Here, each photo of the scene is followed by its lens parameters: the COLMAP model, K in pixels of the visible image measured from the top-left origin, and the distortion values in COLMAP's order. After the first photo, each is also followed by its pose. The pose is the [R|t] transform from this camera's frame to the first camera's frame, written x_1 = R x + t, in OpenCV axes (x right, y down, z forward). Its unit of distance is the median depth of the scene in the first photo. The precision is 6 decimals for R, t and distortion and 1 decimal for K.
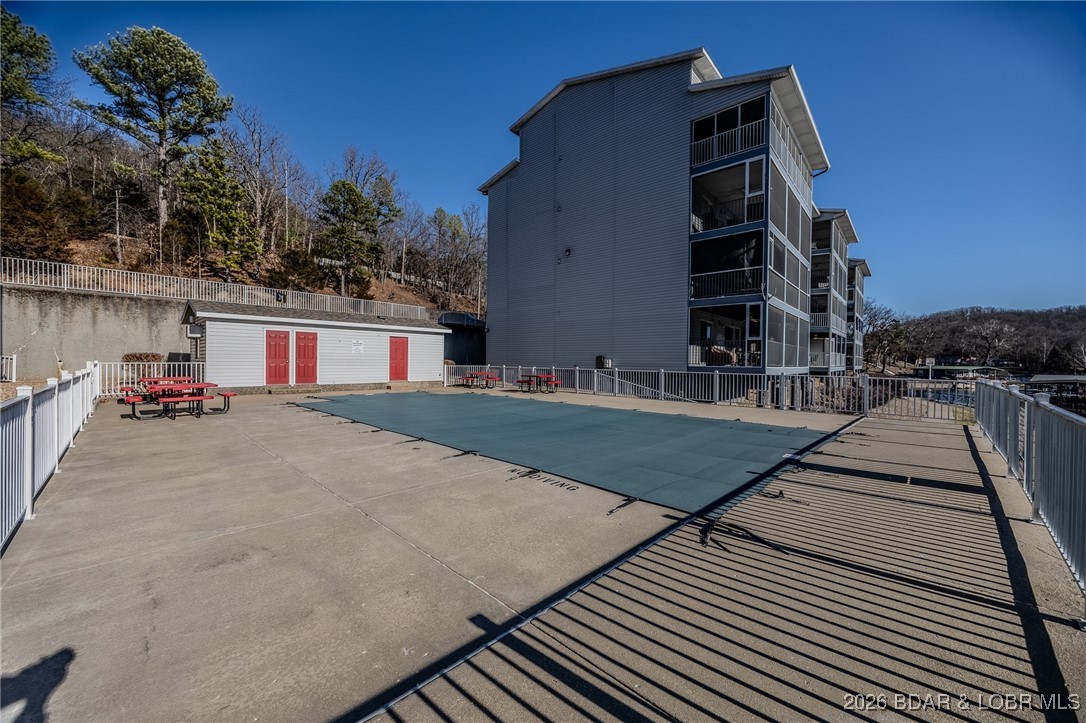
lens RADIAL K [[413.4, 0, 544.9], [0, 413.4, 363.3], [0, 0, 1]] dist [-0.001978, -0.000283]
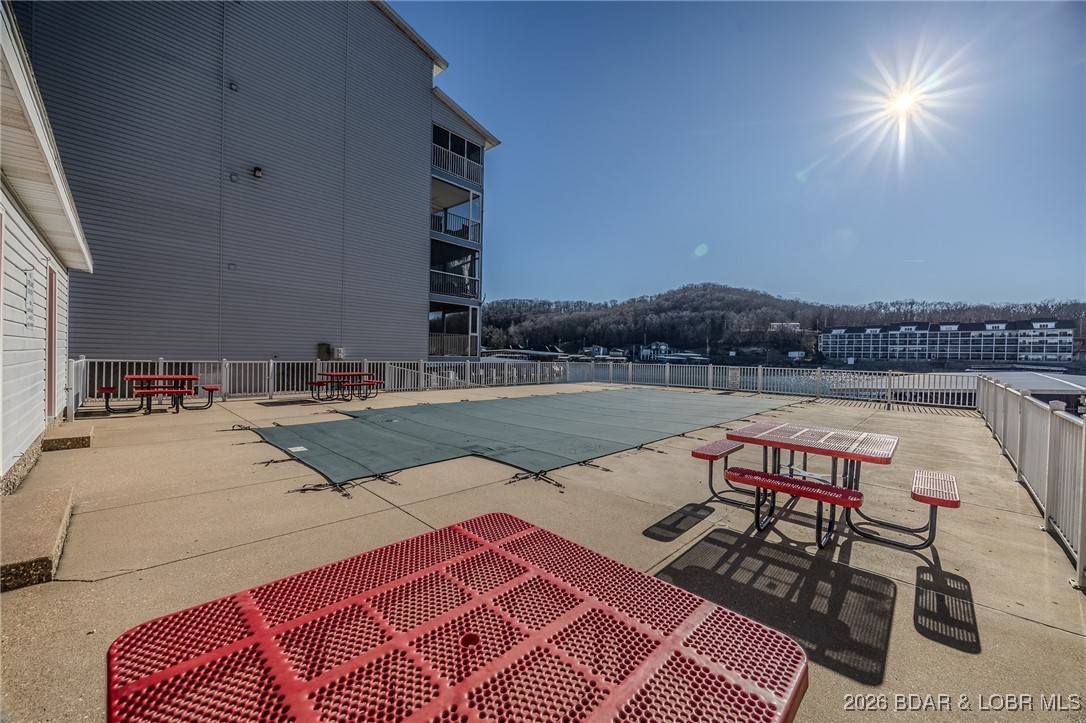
lens RADIAL K [[413.4, 0, 544.9], [0, 413.4, 363.3], [0, 0, 1]] dist [-0.001978, -0.000283]
pose [[0.006667, -0.031099, 0.999494, -0.592005], [-0.017121, 0.999366, 0.031209, -0.011815], [-0.999831, -0.017320, 0.006130, 0.592060]]
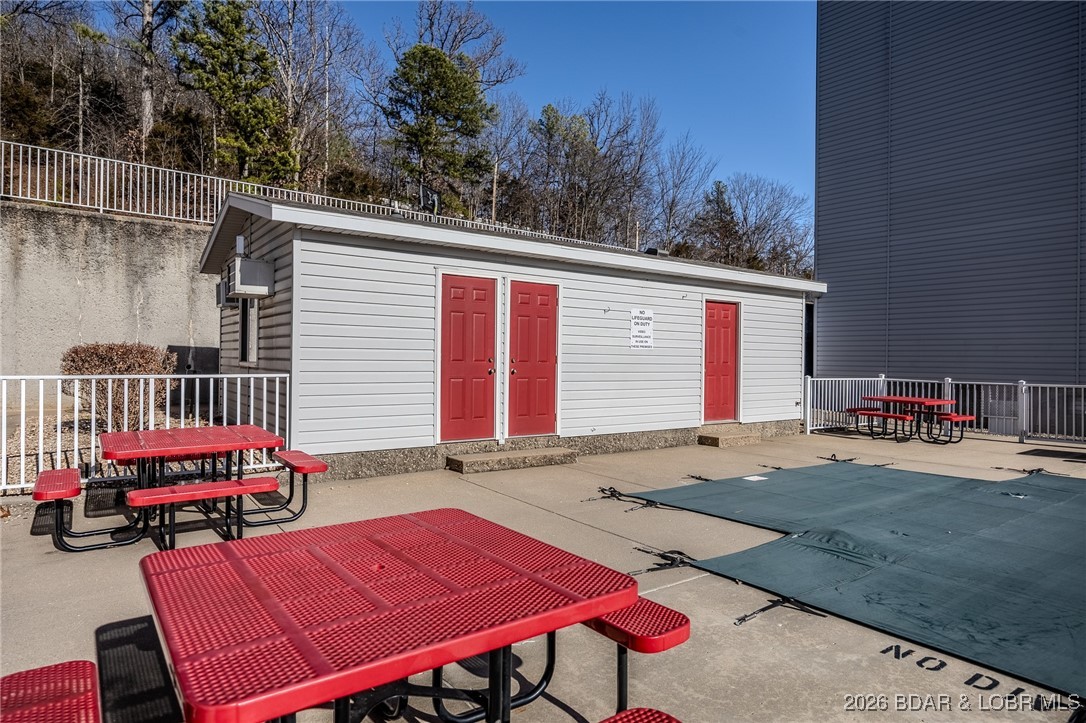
lens RADIAL K [[632.2, 0, 543.0], [0, 632.2, 361.5], [0, 0, 1]] dist [-0.005079, -0.003113]
pose [[0.984234, 0.002365, -0.176853, -0.423288], [-0.003359, 0.999980, -0.005321, -0.007521], [0.176837, 0.005832, 0.984223, 0.435819]]
